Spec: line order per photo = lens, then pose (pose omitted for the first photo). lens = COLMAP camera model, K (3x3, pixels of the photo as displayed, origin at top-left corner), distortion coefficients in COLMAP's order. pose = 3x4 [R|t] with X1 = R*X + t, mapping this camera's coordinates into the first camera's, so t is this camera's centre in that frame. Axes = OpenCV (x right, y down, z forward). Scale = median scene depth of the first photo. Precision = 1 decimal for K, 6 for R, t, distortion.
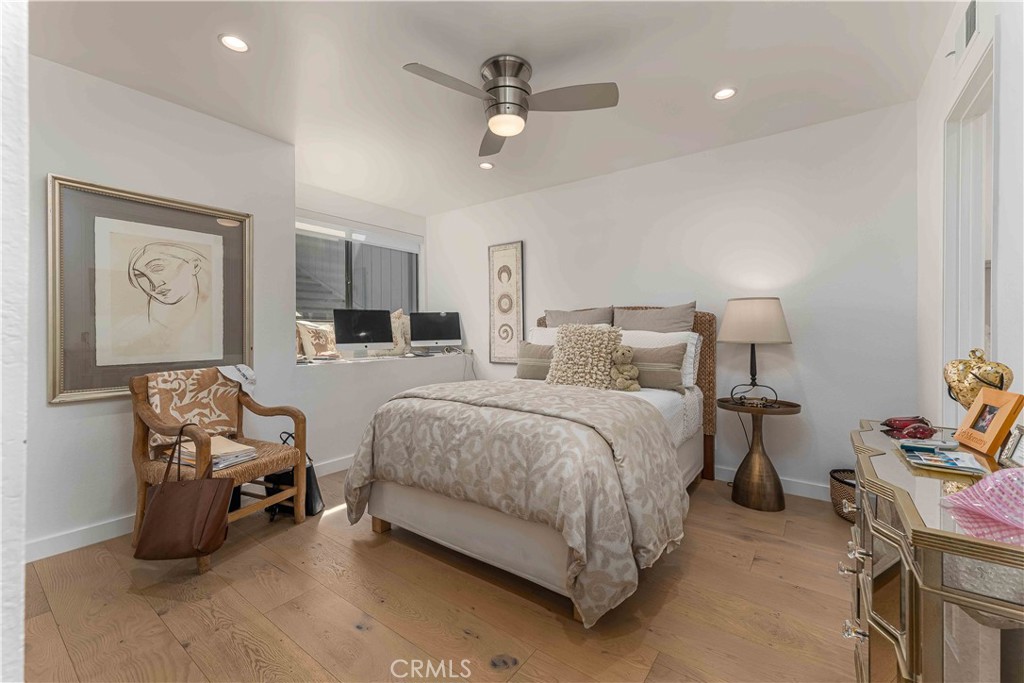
lens RADIAL K [[426.7, 0, 512.2], [0, 426.7, 334.7], [0, 0, 1]] dist [0.007607, -0.000397]
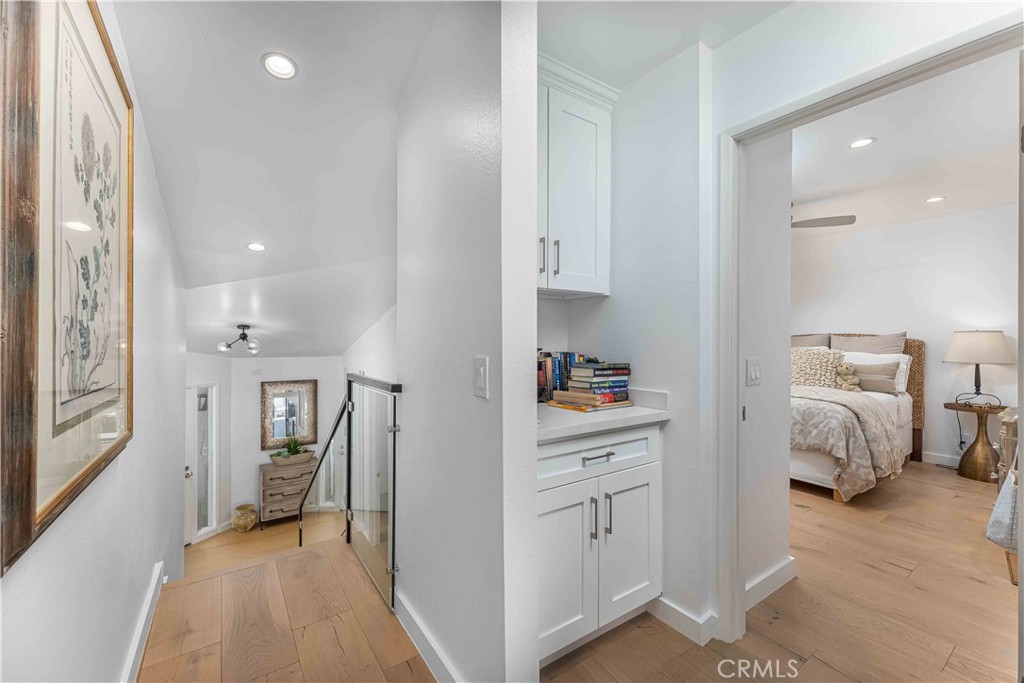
lens RADIAL K [[426.7, 0, 502.9], [0, 426.7, 343.0], [0, 0, 1]] dist [0.007607, -0.000397]
pose [[0.947753, 0.009881, -0.318853, -0.426220], [-0.010687, 0.999943, -0.000777, -0.030290], [0.318827, 0.004144, 0.947804, -0.858093]]
